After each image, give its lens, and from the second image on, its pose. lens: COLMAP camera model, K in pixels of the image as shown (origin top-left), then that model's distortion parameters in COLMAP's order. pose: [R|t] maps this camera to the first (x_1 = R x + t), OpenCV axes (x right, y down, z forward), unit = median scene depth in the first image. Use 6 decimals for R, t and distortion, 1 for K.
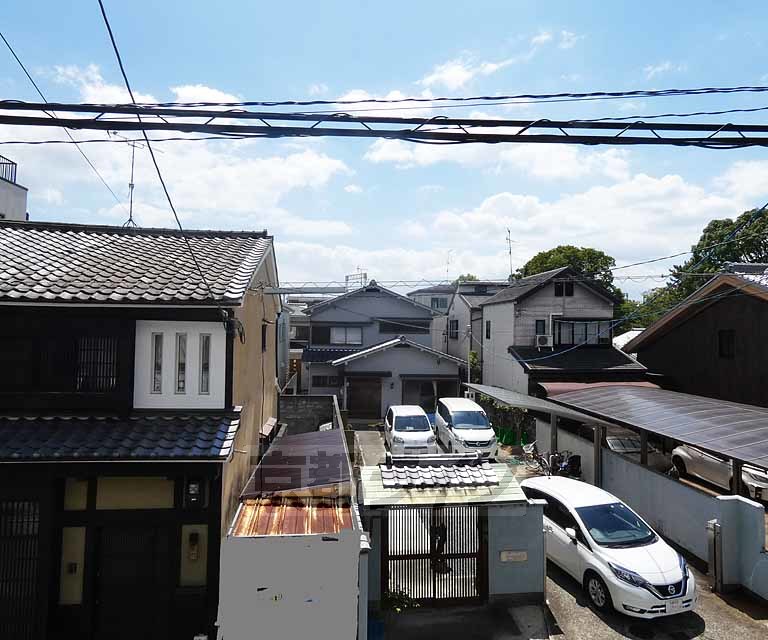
lens RADIAL K [[515.3, 0, 344.8], [0, 515.3, 297.4], [0, 0, 1]] dist [-0.000032, 0.001536]
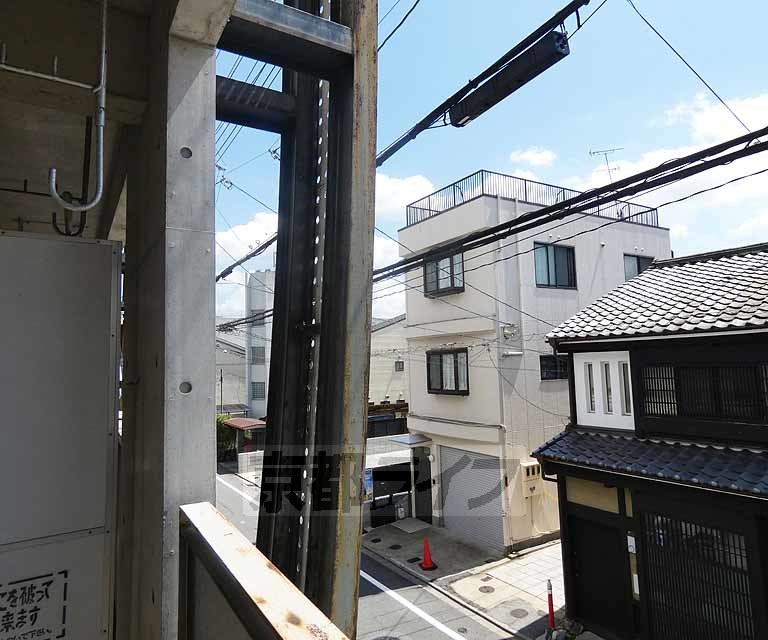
lens RADIAL K [[497.1, 0, 386.7], [0, 497.1, 319.1], [0, 0, 1]] dist [-0.005496, -0.000109]
pose [[0.447999, -0.111773, -0.887020, 0.101639], [0.094101, 0.992538, -0.077543, 0.002795], [0.889068, -0.048731, 0.455174, 0.010234]]
